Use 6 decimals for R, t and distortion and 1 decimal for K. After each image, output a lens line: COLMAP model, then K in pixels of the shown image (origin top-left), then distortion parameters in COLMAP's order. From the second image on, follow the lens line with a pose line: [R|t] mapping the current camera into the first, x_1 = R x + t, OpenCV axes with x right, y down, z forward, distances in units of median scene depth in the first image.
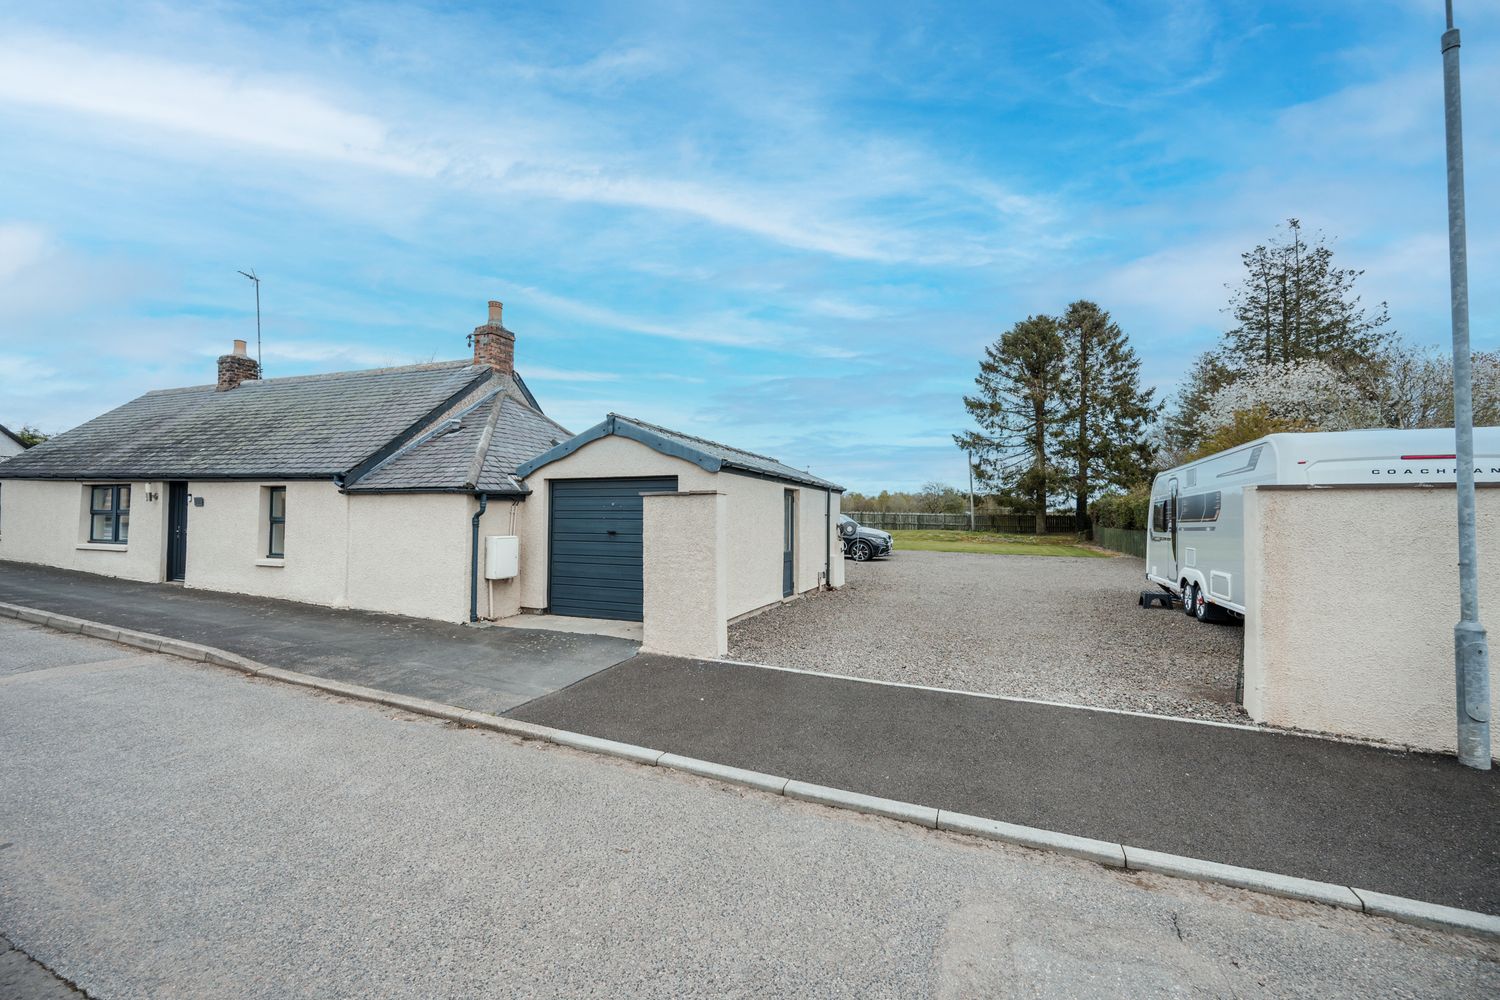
lens RADIAL K [[588.8, 0, 752.5], [0, 588.8, 504.3], [0, 0, 1]] dist [-0.003557, 0.000349]
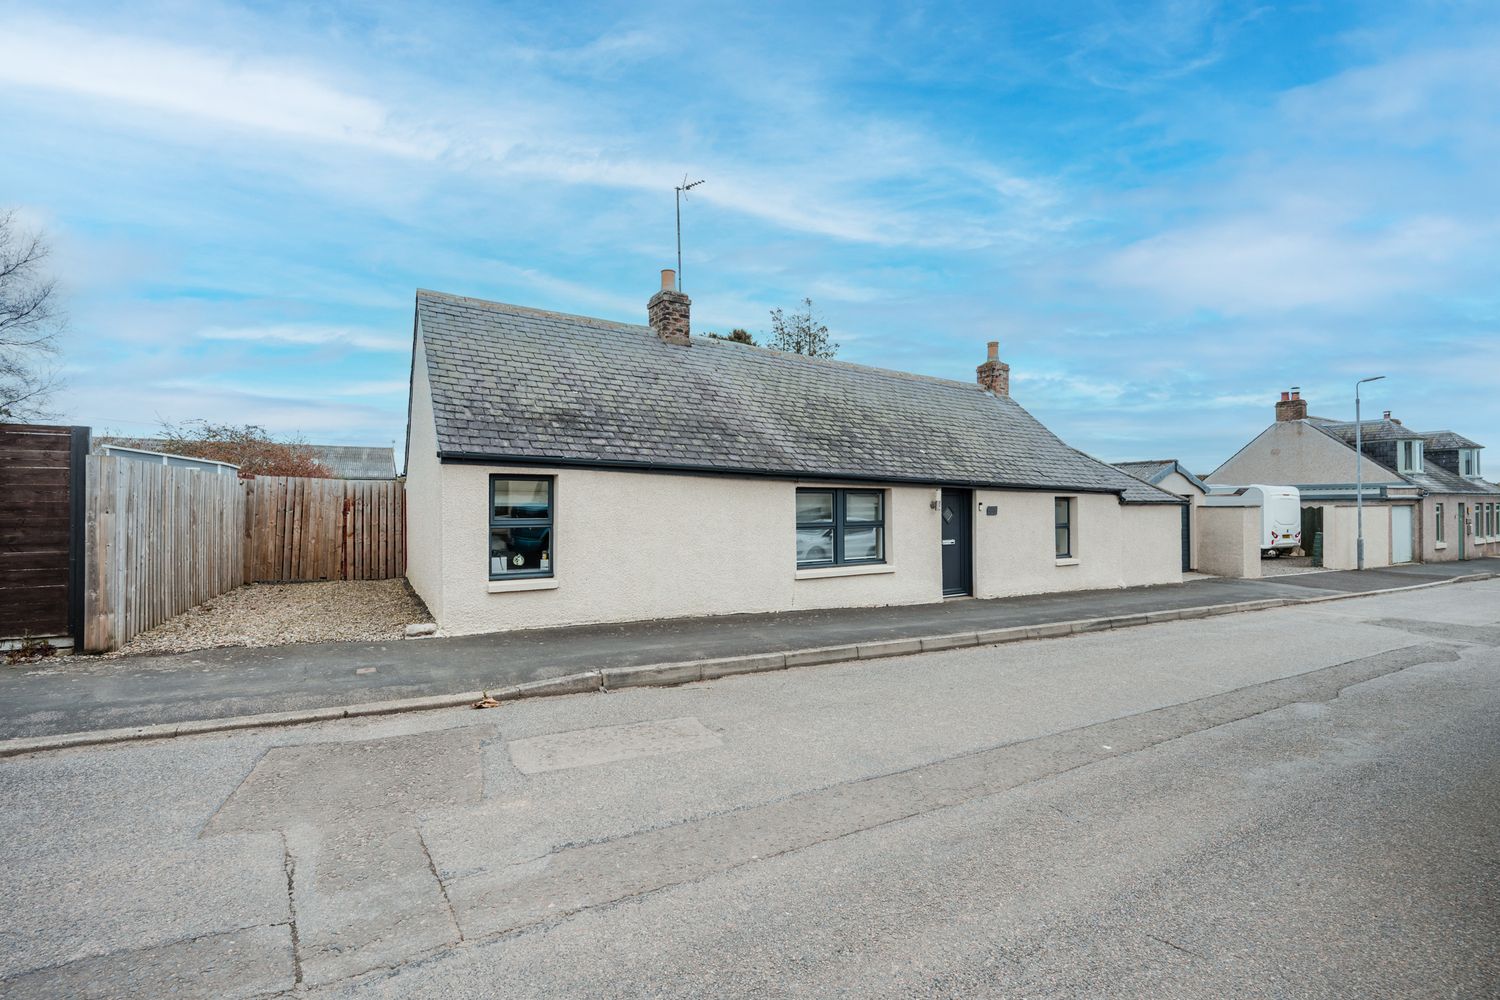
lens RADIAL K [[656.3, 0, 768.8], [0, 656.3, 476.5], [0, 0, 1]] dist [-0.000660, 0.000050]
pose [[0.579590, 0.027153, 0.814456, -0.526078], [-0.011734, 0.999619, -0.024976, -0.007633], [-0.814824, 0.004919, 0.579688, 0.170492]]
